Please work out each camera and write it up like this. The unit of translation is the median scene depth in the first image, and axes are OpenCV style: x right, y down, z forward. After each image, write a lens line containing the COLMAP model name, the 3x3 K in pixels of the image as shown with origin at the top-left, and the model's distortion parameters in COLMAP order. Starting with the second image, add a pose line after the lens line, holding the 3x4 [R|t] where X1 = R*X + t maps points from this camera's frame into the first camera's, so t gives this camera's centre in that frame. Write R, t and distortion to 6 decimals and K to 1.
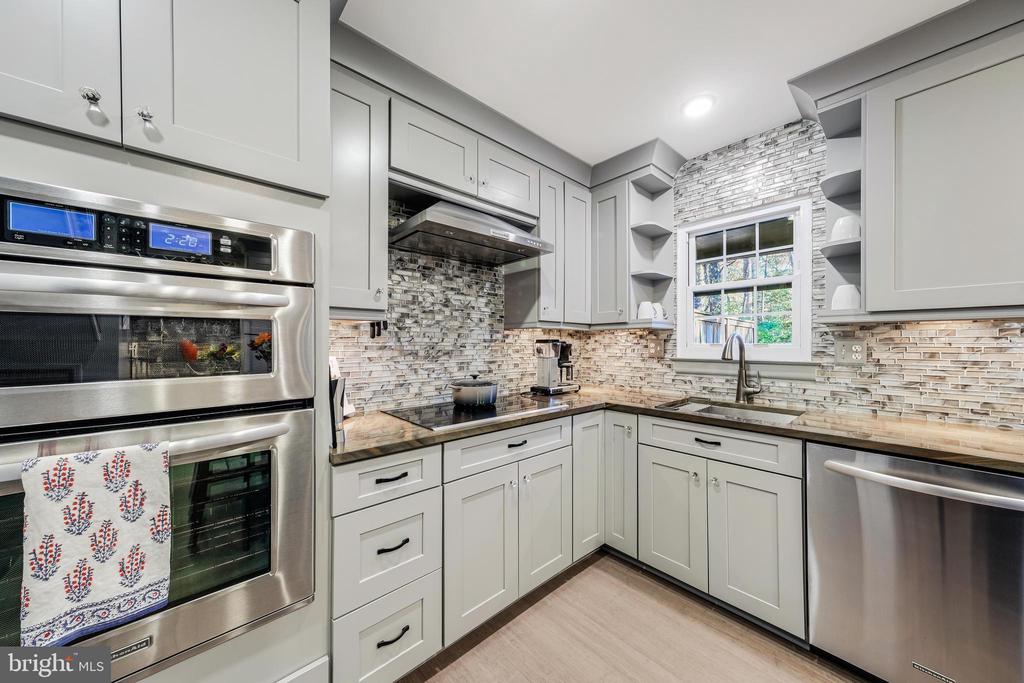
lens RADIAL K [[356.1, 0, 512.0], [0, 356.1, 341.5], [0, 0, 1]] dist [-0.000623, 0.000035]
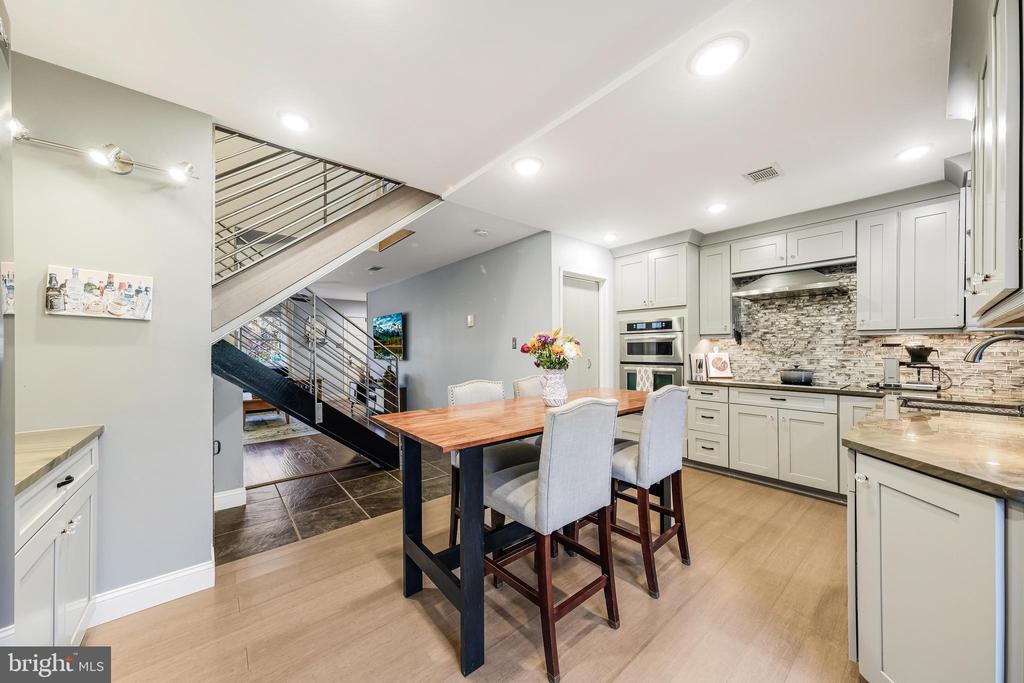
lens RADIAL K [[356.1, 0, 512.0], [0, 356.1, 341.5], [0, 0, 1]] dist [-0.000623, 0.000035]
pose [[-0.040360, -0.019774, -0.998990, 1.622969], [0.008886, 0.999758, -0.020148, -0.000065], [0.999146, -0.009690, -0.040175, -0.295741]]
